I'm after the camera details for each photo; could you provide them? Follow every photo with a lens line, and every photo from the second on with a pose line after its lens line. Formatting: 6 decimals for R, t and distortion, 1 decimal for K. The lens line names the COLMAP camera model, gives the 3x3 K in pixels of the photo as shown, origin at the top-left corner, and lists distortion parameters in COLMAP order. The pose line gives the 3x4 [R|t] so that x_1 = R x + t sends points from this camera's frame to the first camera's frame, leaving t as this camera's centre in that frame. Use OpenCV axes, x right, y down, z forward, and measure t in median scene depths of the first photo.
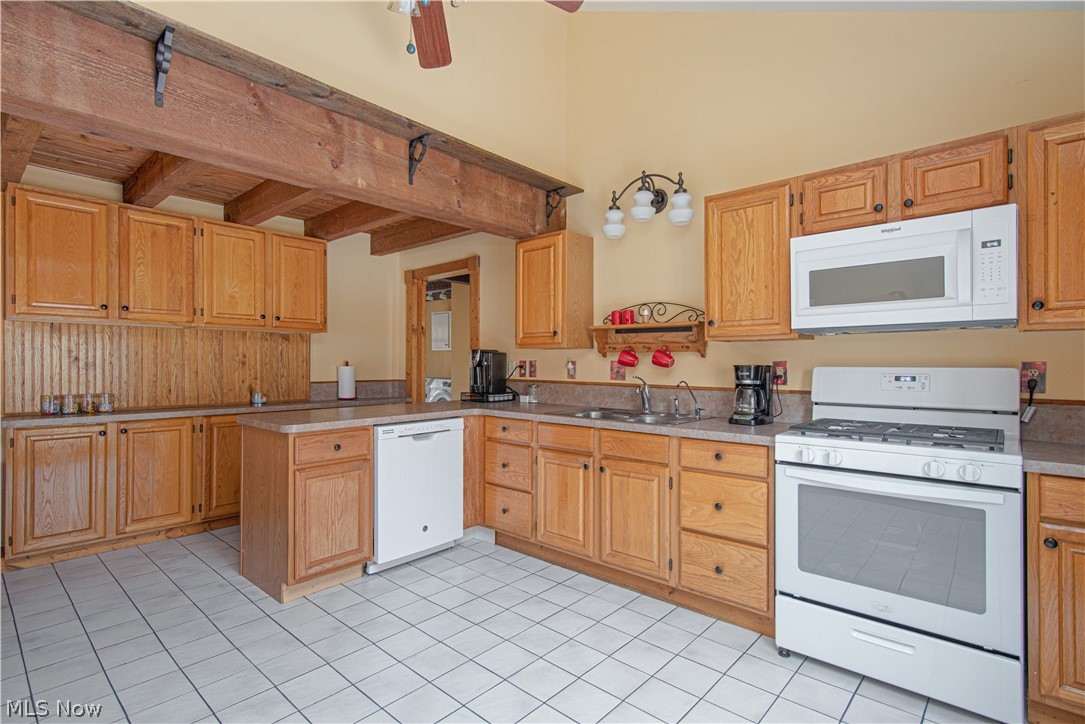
lens RADIAL K [[526.1, 0, 542.5], [0, 526.1, 362.0], [0, 0, 1]] dist [0.003593, 0.000785]
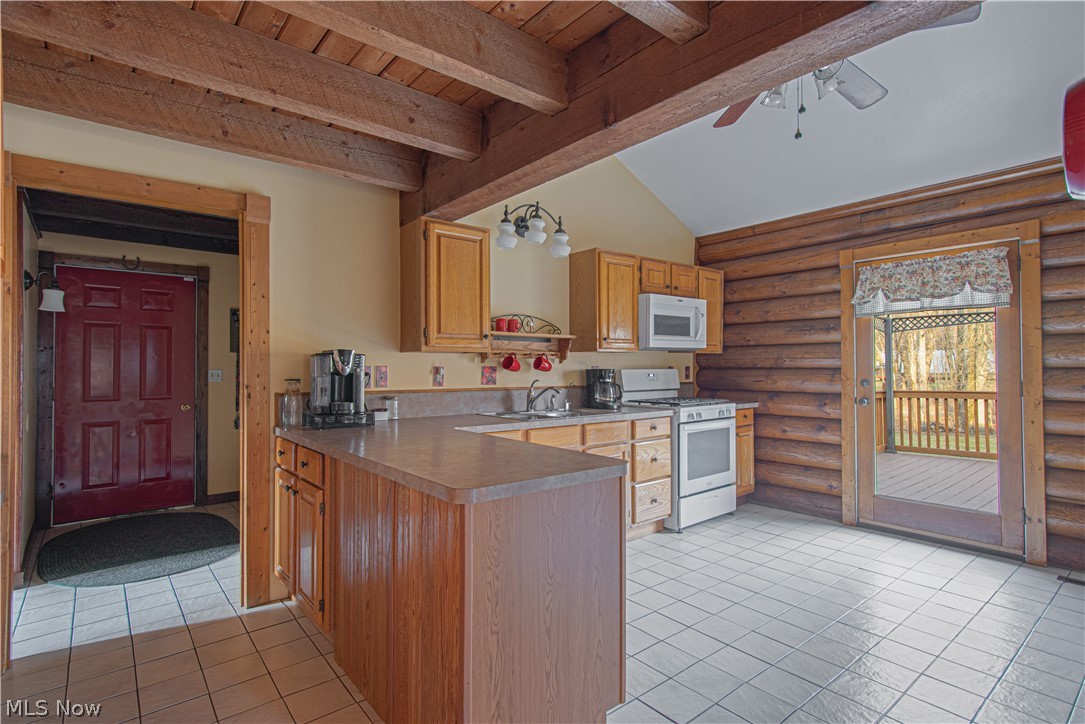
lens RADIAL K [[526.1, 0, 542.5], [0, 526.1, 362.0], [0, 0, 1]] dist [0.003593, 0.000785]
pose [[0.166608, 0.008480, 0.985987, -1.207672], [0.002128, 0.999958, -0.008960, -0.001255], [-0.986021, 0.003591, 0.166583, 1.026290]]
